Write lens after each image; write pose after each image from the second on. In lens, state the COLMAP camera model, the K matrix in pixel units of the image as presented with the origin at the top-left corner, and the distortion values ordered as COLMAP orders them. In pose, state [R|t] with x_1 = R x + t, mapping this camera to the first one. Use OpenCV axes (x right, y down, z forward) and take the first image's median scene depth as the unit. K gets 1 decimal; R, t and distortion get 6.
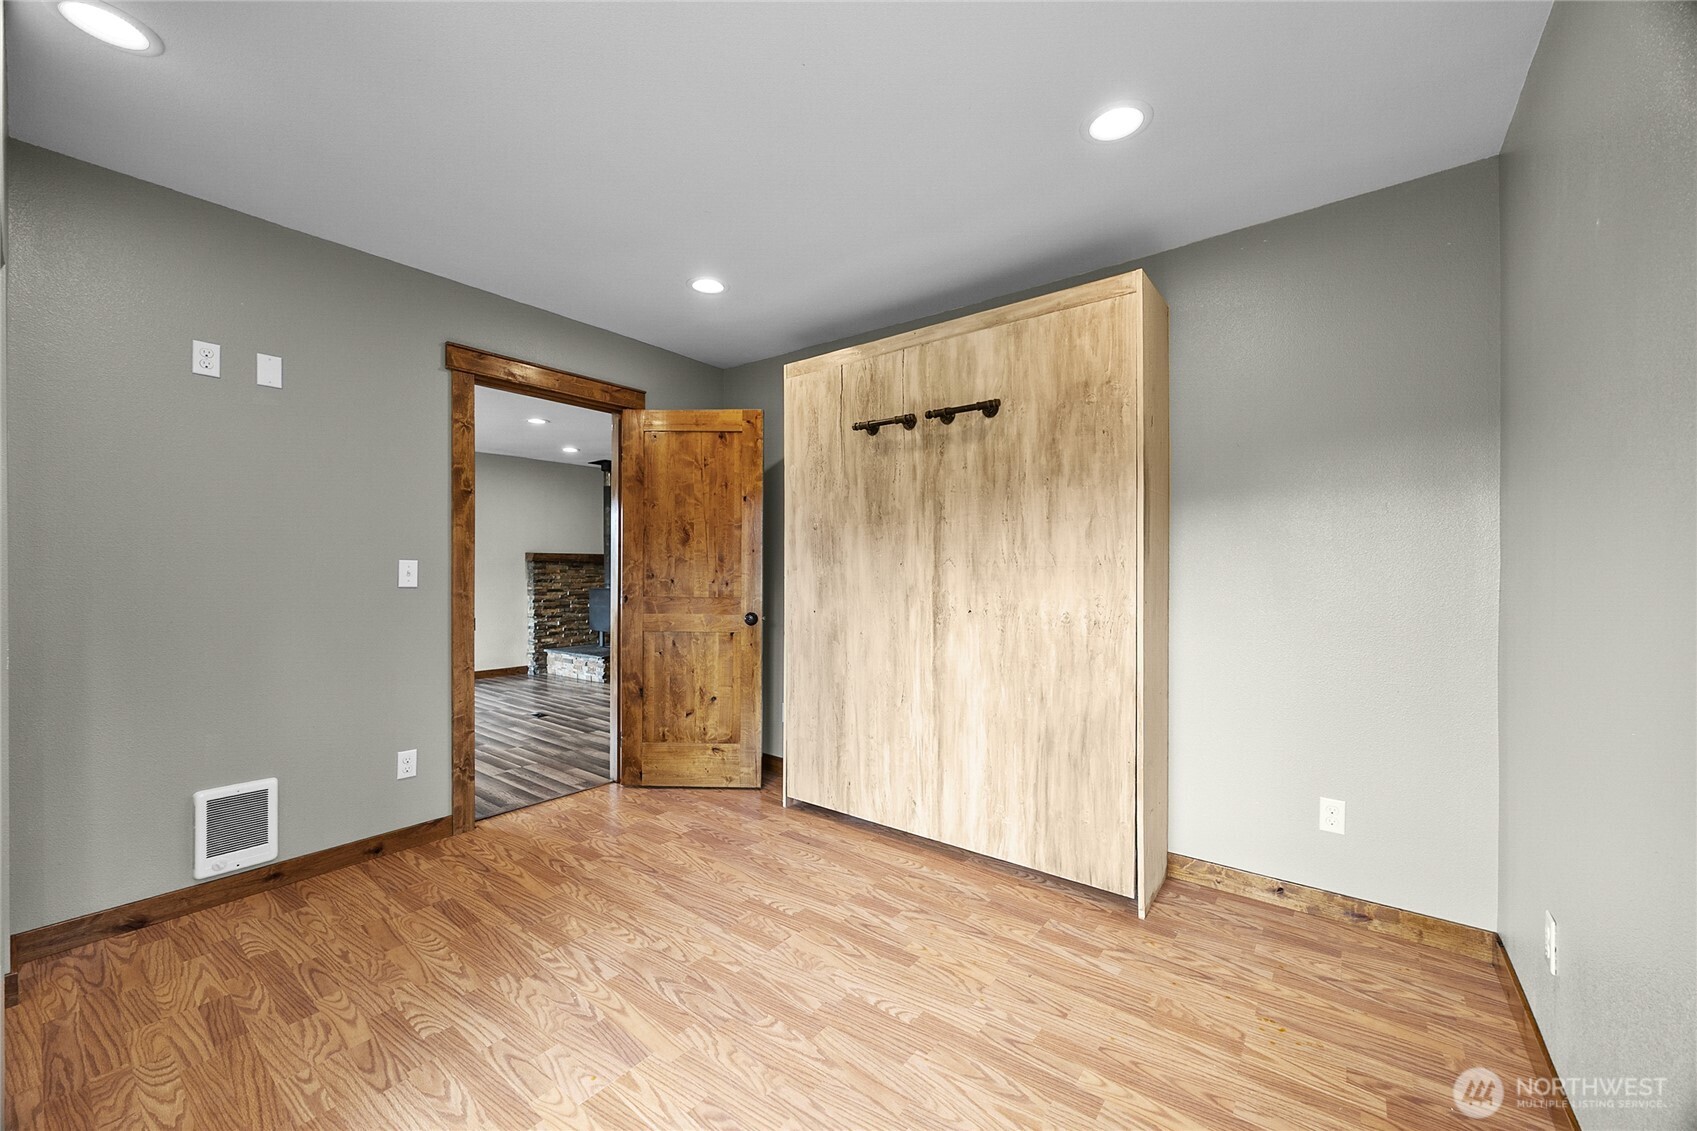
lens RADIAL K [[647.8, 0, 844.4], [0, 647.8, 574.7], [0, 0, 1]] dist [-0.002369, 0.001086]
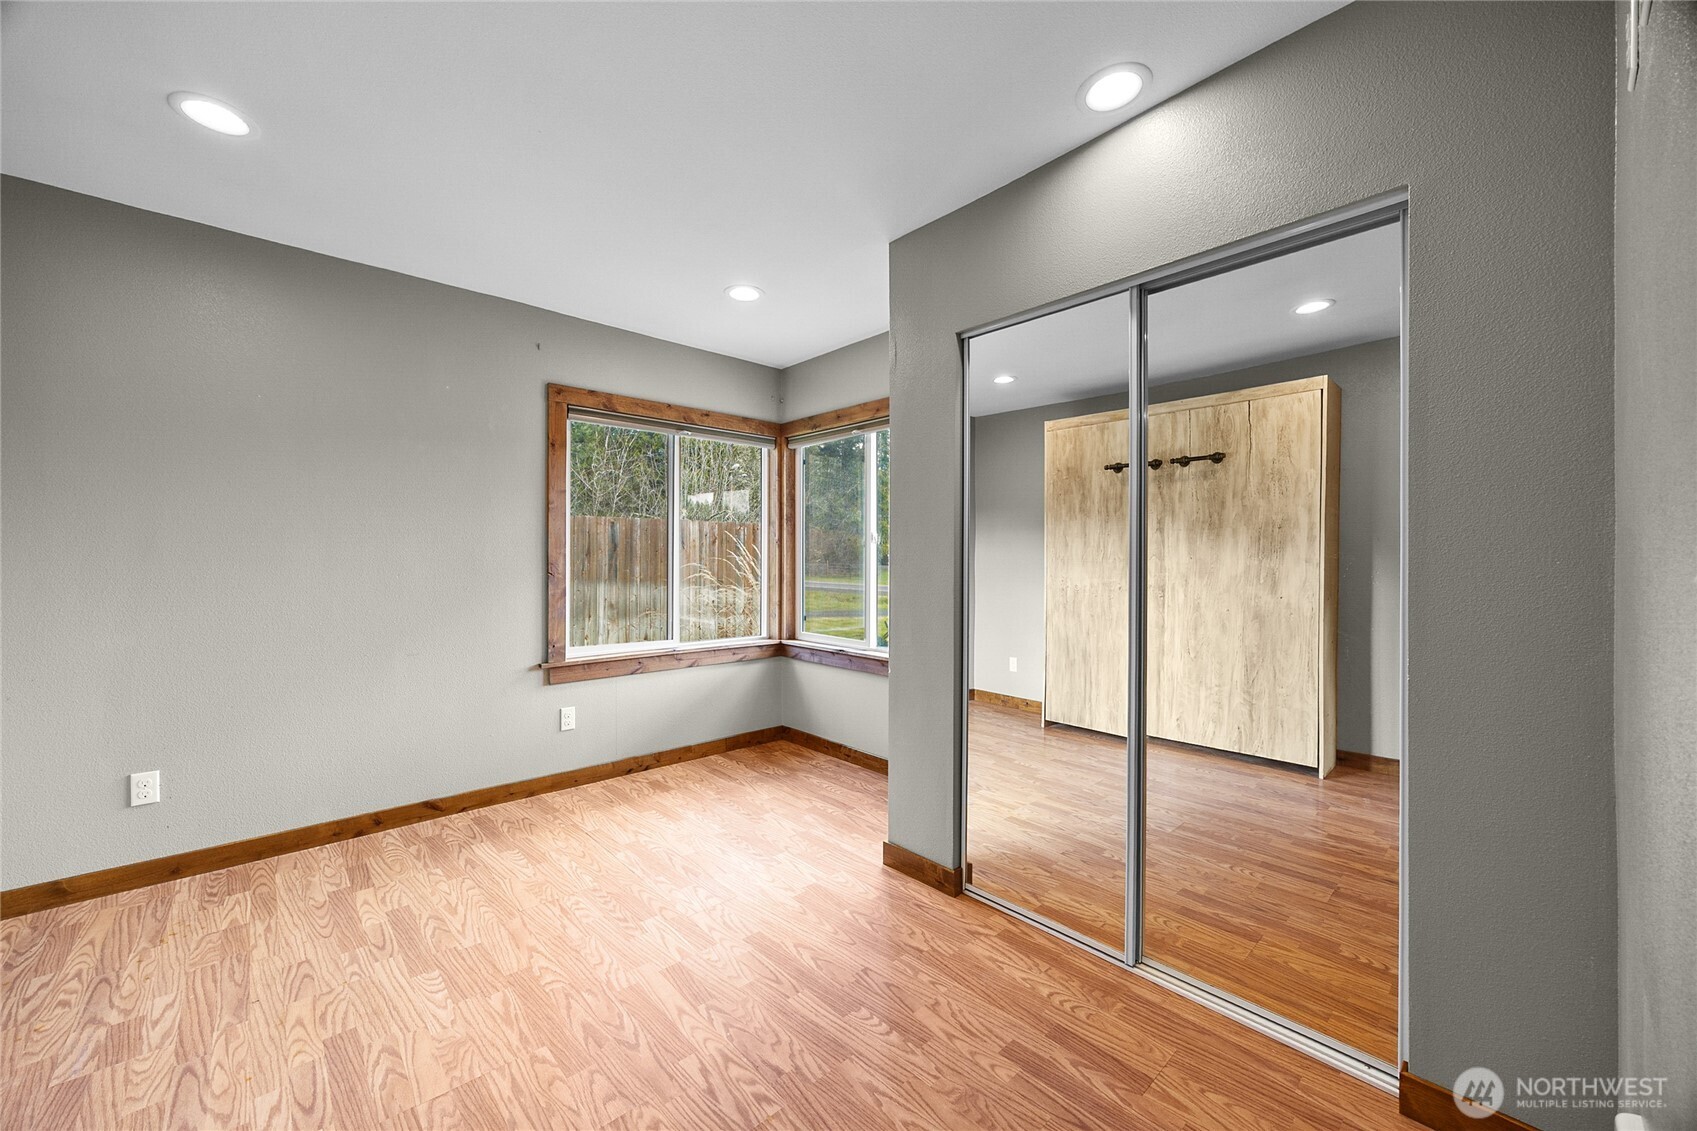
lens RADIAL K [[647.8, 0, 849.4], [0, 647.8, 562.3], [0, 0, 1]] dist [-0.002369, 0.001086]
pose [[-0.987643, -0.005842, 0.156613, -0.720720], [-0.003166, 0.999845, 0.017331, -0.023780], [-0.156690, 0.016621, -0.987508, 1.854642]]
